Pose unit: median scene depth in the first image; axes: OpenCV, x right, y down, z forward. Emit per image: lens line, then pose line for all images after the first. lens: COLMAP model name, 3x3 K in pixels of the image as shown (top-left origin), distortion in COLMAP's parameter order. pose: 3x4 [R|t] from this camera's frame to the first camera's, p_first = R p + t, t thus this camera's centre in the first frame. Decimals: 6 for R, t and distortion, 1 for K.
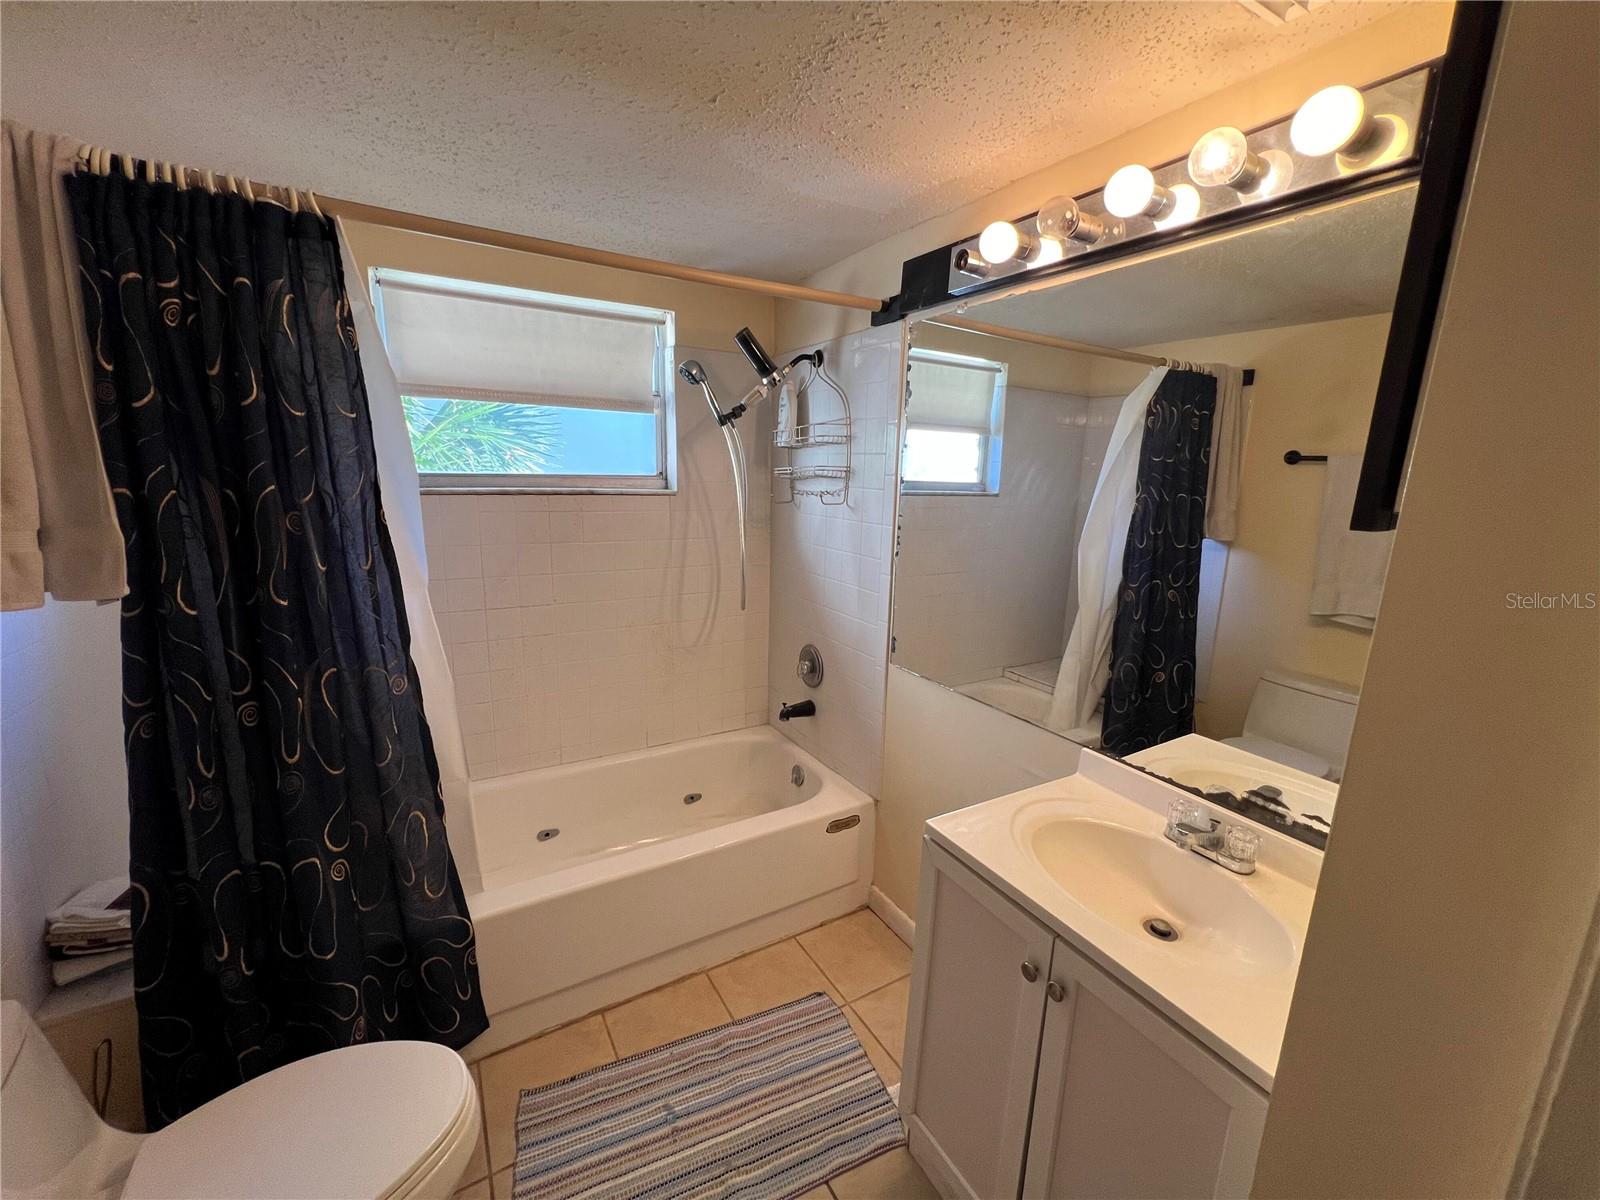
lens RADIAL K [[642.0, 0, 799.3], [0, 642.0, 603.7], [0, 0, 1]] dist [-0.000805, 0.000428]
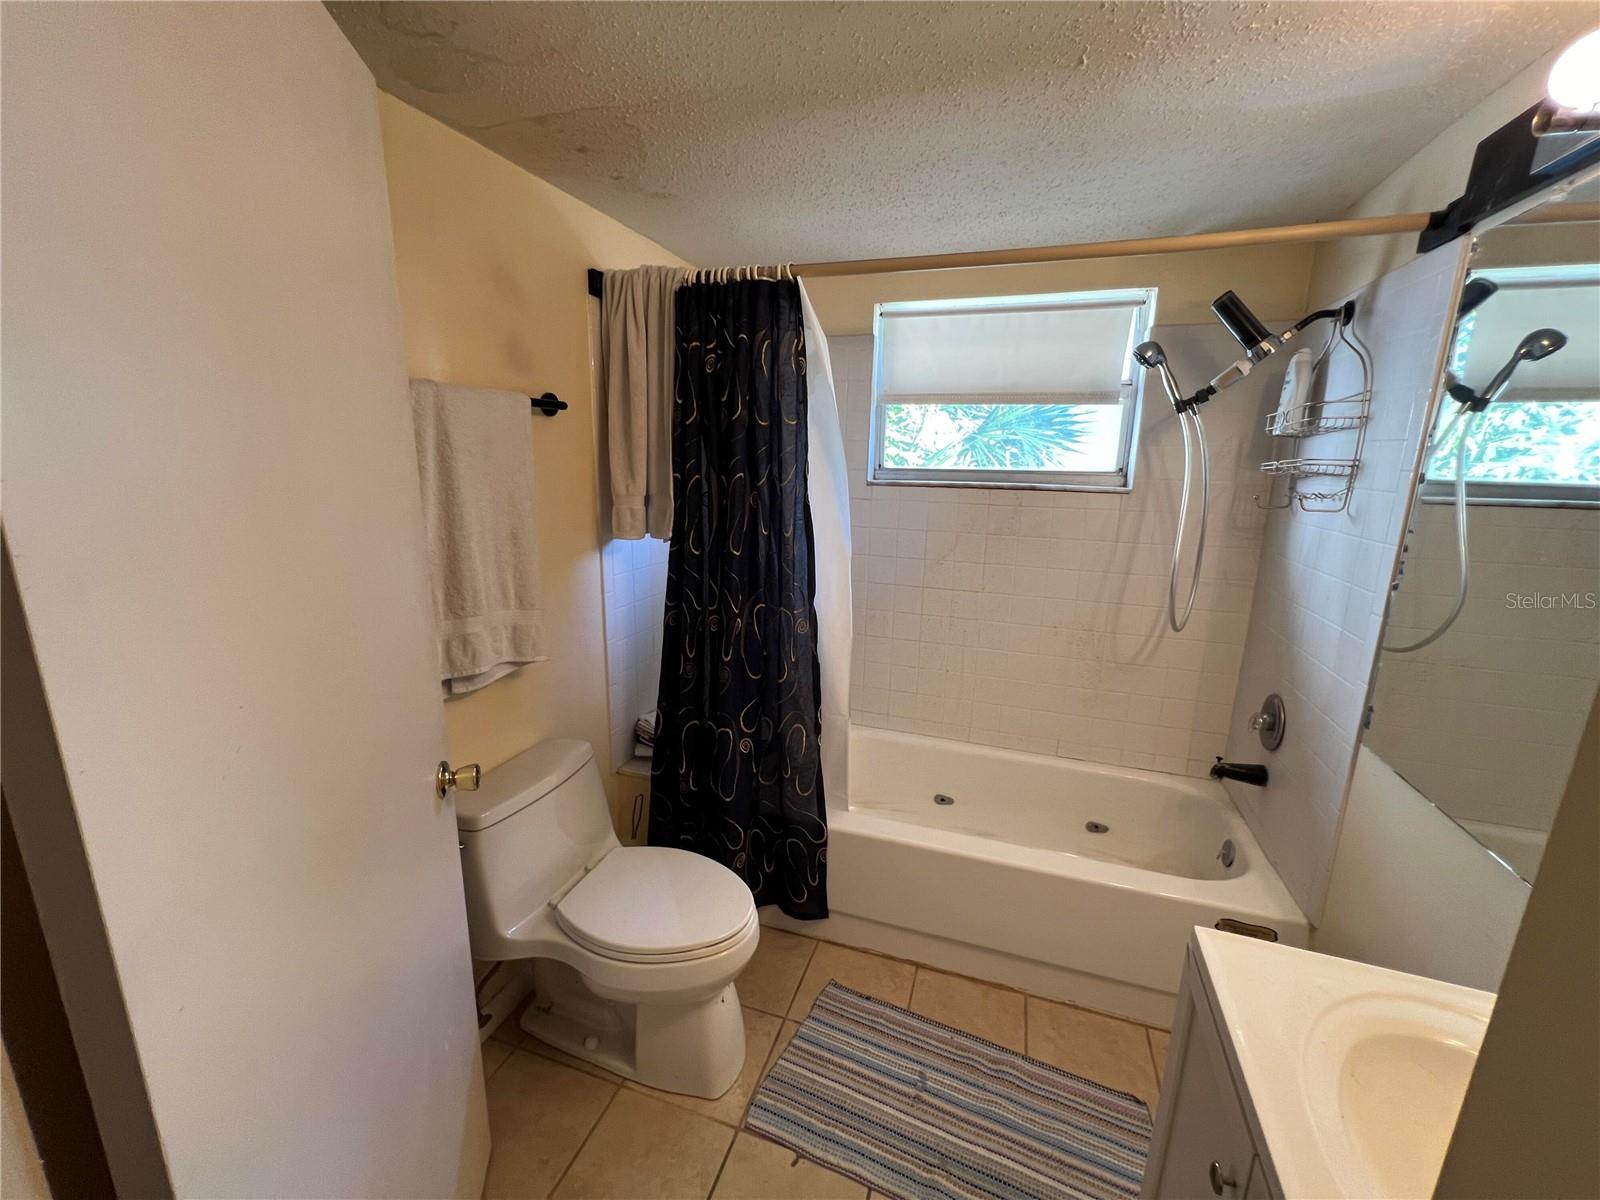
lens RADIAL K [[642.0, 0, 799.3], [0, 642.0, 603.7], [0, 0, 1]] dist [-0.000805, 0.000428]
pose [[0.652945, 0.158062, -0.740729, 0.276746], [-0.158756, 0.984819, 0.070206, -0.008857], [0.740581, 0.071755, 0.668125, 0.089891]]
